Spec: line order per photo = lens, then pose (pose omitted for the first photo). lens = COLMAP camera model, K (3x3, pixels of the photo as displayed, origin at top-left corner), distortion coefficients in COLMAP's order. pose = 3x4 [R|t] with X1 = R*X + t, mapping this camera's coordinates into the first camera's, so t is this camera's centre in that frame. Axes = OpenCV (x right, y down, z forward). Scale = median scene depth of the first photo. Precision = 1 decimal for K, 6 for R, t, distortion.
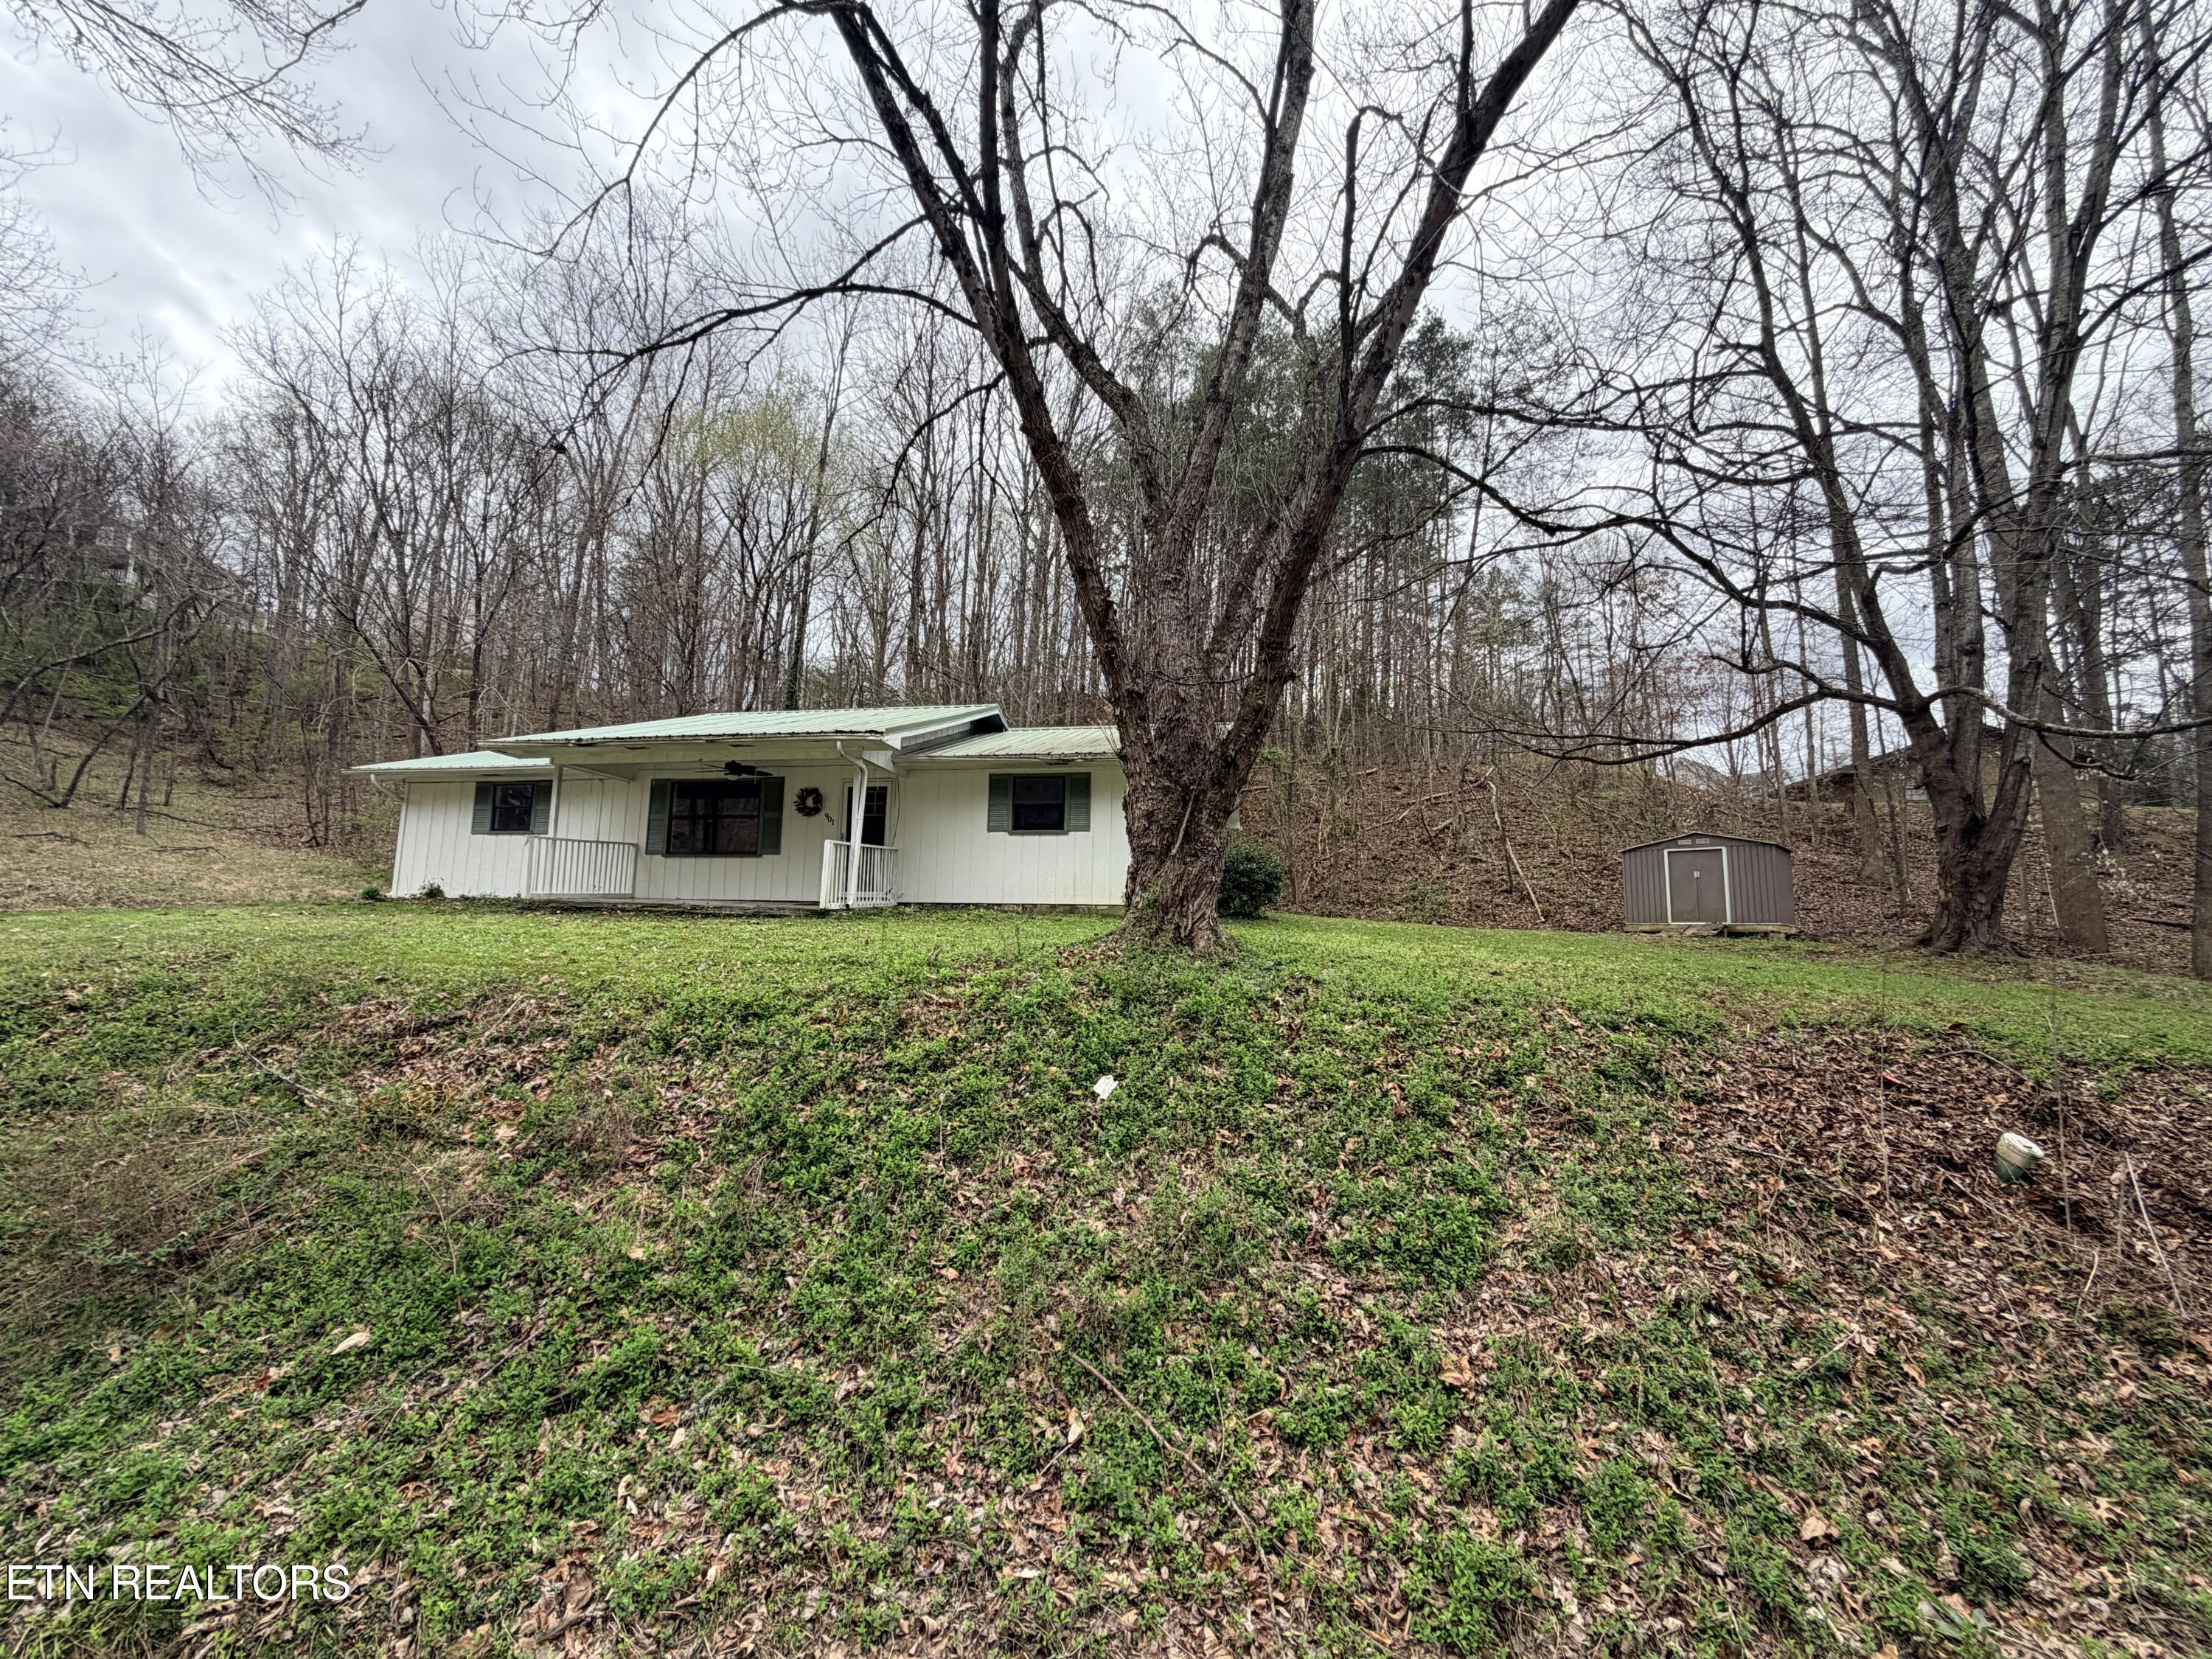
lens RADIAL K [[887.1, 0, 1099.0], [0, 887.1, 836.1], [0, 0, 1]] dist [0.002370, -0.000279]
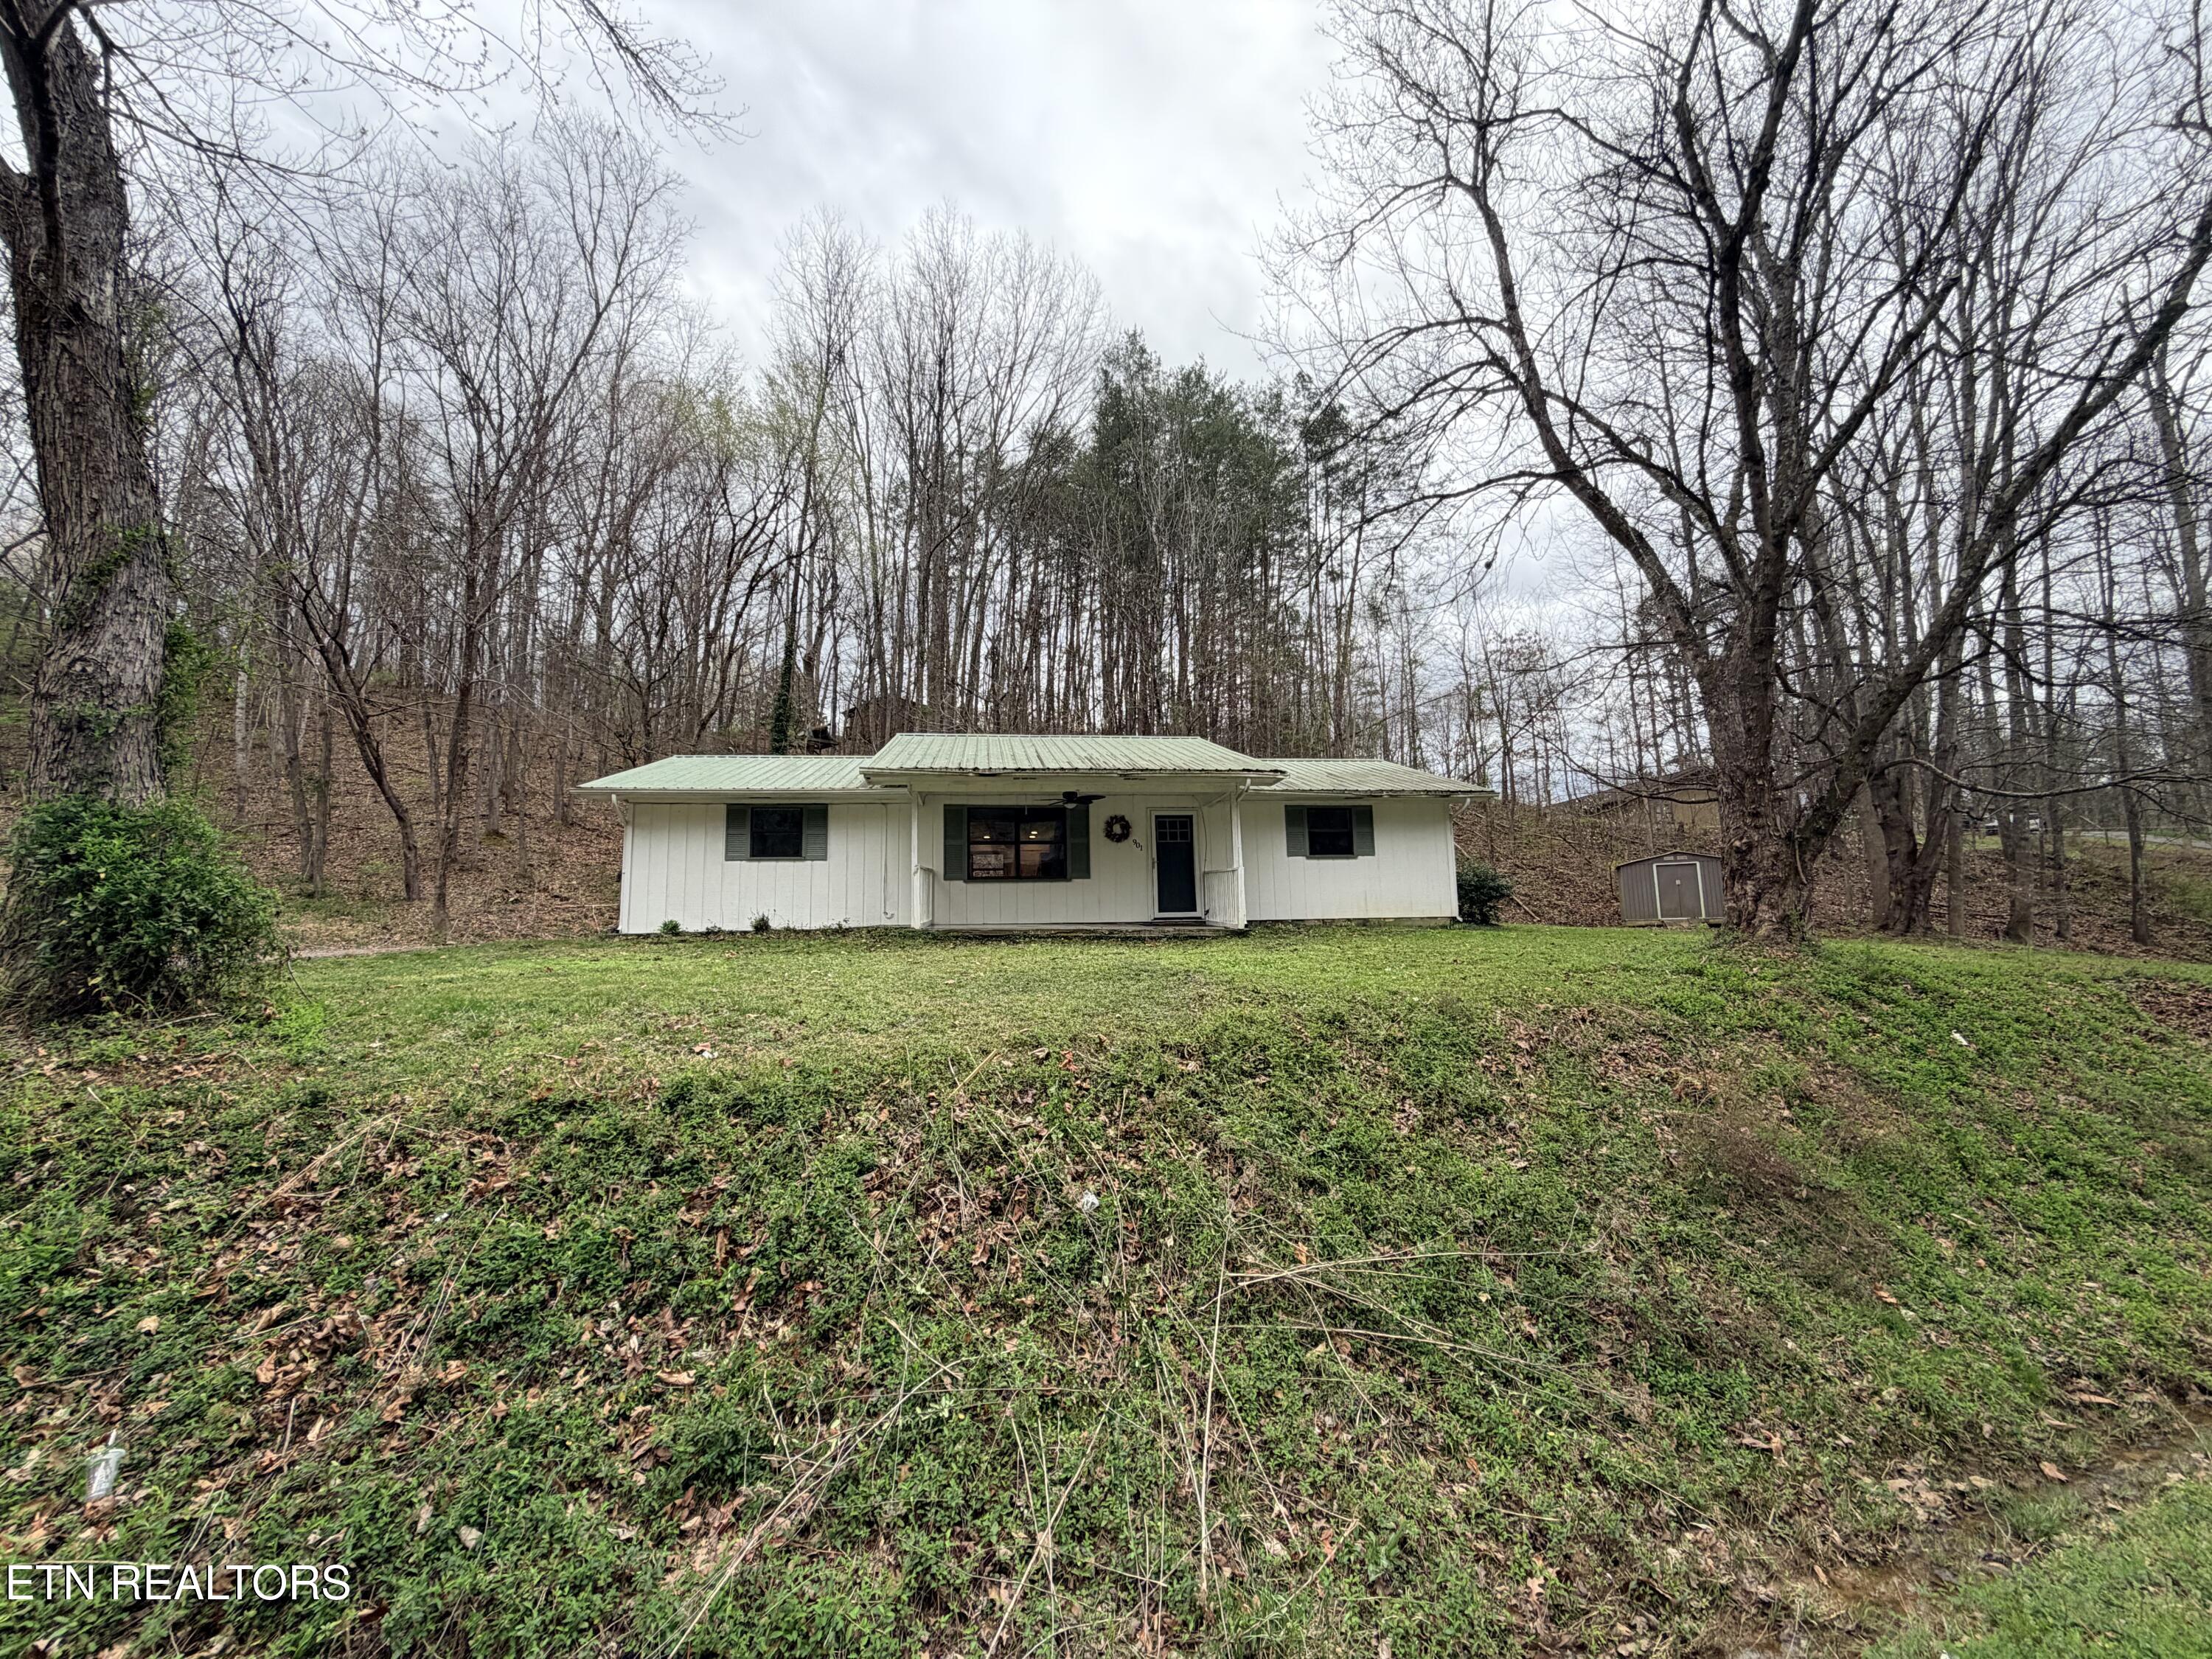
lens RADIAL K [[887.1, 0, 1099.0], [0, 887.1, 836.1], [0, 0, 1]] dist [0.002370, -0.000279]
pose [[0.947679, -0.000312, 0.319225, -0.675235], [0.003244, 0.999957, -0.008654, -0.020517], [-0.319209, 0.009237, 0.947639, 0.003245]]
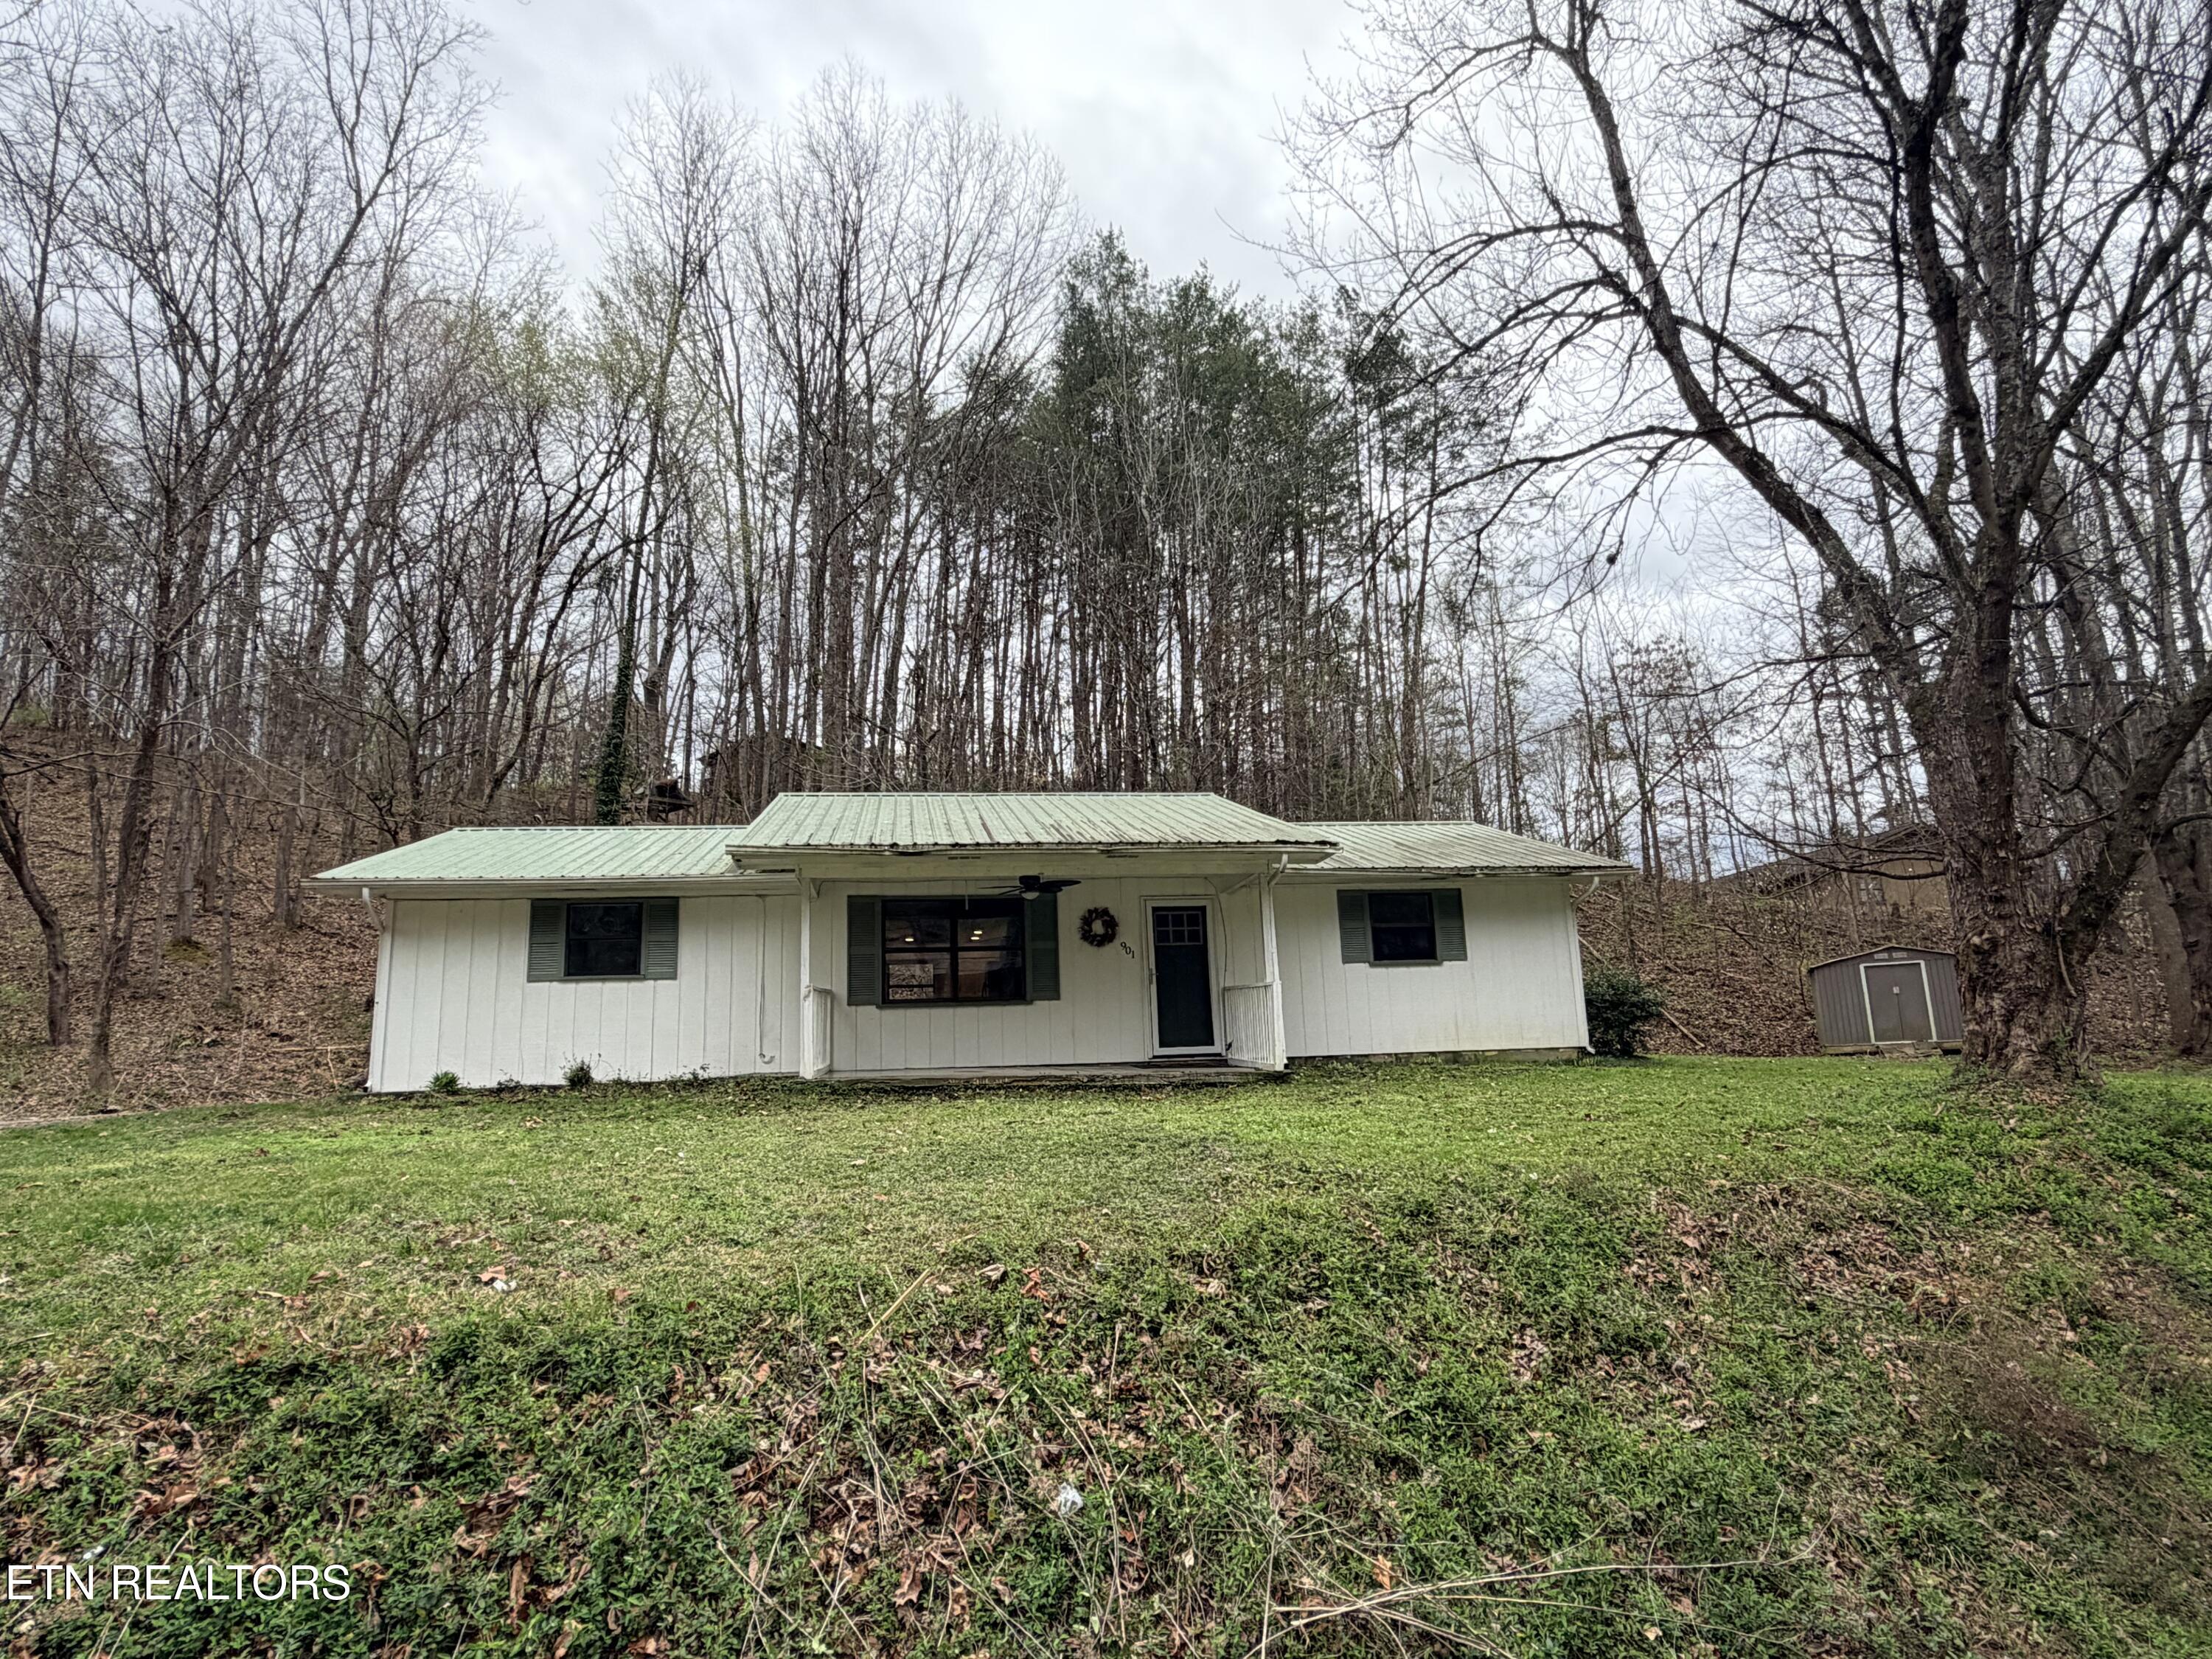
lens RADIAL K [[1275.0, 0, 1100.3], [0, 1275.0, 841.5], [0, 0, 1]] dist [0.003466, -0.001134]
pose [[0.939838, 0.010567, 0.341457, -0.676975], [0.017047, 0.996826, -0.077768, -0.026737], [-0.341195, 0.078910, 0.936674, 0.002036]]
